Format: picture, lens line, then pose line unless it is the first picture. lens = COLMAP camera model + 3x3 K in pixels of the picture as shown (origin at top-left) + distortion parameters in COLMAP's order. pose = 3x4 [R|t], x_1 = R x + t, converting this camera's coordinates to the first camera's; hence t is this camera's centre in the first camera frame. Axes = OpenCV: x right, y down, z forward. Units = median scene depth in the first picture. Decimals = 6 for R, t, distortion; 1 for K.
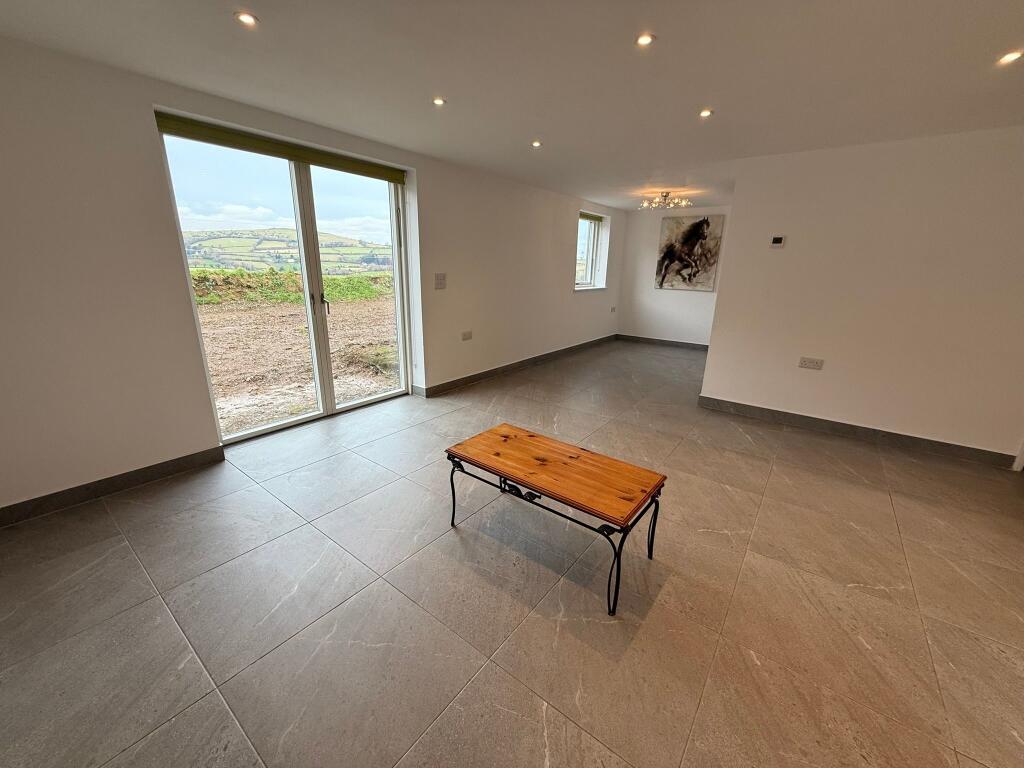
lens RADIAL K [[404.6, 0, 509.3], [0, 404.6, 383.9], [0, 0, 1]] dist [-0.001870, -0.000913]
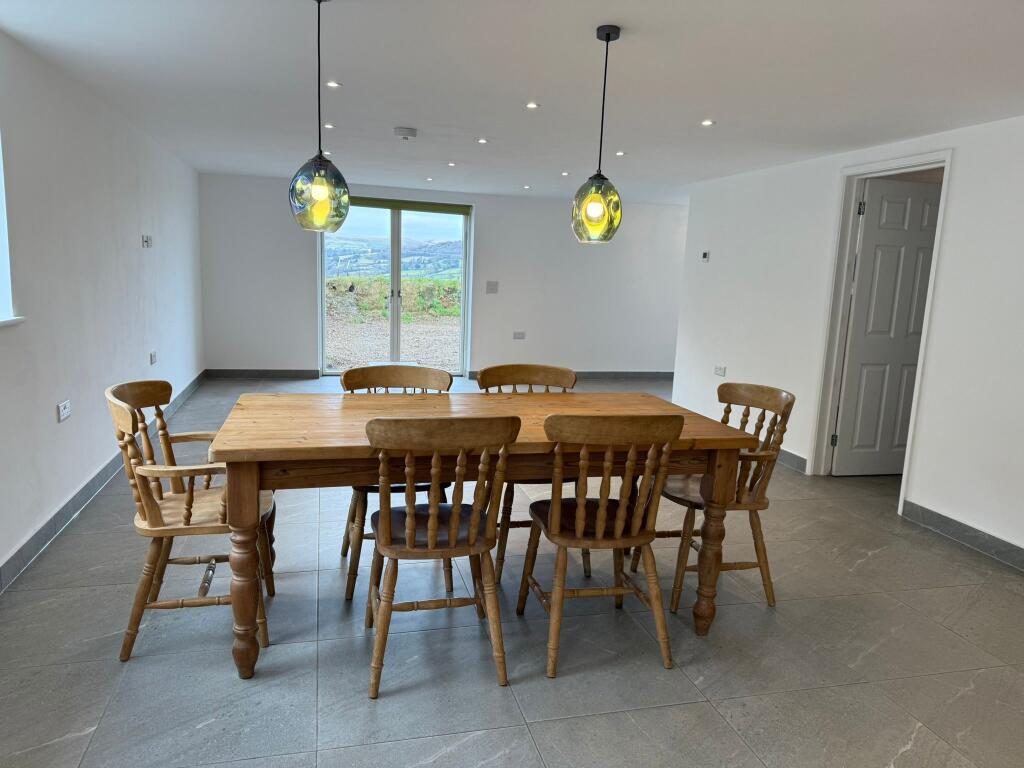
lens RADIAL K [[709.2, 0, 511.8], [0, 709.2, 385.4], [0, 0, 1]] dist [0.053403, -0.056994]
pose [[0.784141, 0.110858, -0.610601, 0.756123], [-0.199864, 0.976605, -0.079360, 0.123235], [0.587519, 0.184266, 0.787952, -0.381699]]
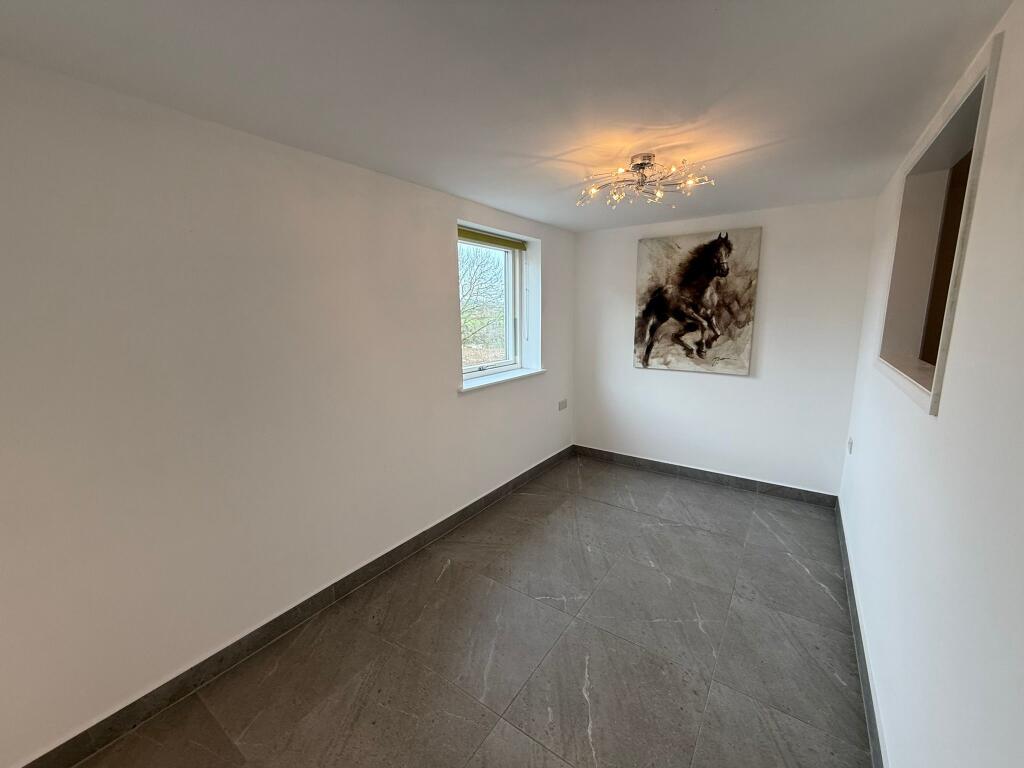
lens RADIAL K [[404.6, 0, 509.9], [0, 404.6, 383.5], [0, 0, 1]] dist [-0.001870, -0.000913]
pose [[0.998671, -0.040181, 0.032281, 0.191259], [0.043375, 0.993498, -0.105261, -0.179766], [-0.027842, 0.106521, 0.993921, 0.512461]]
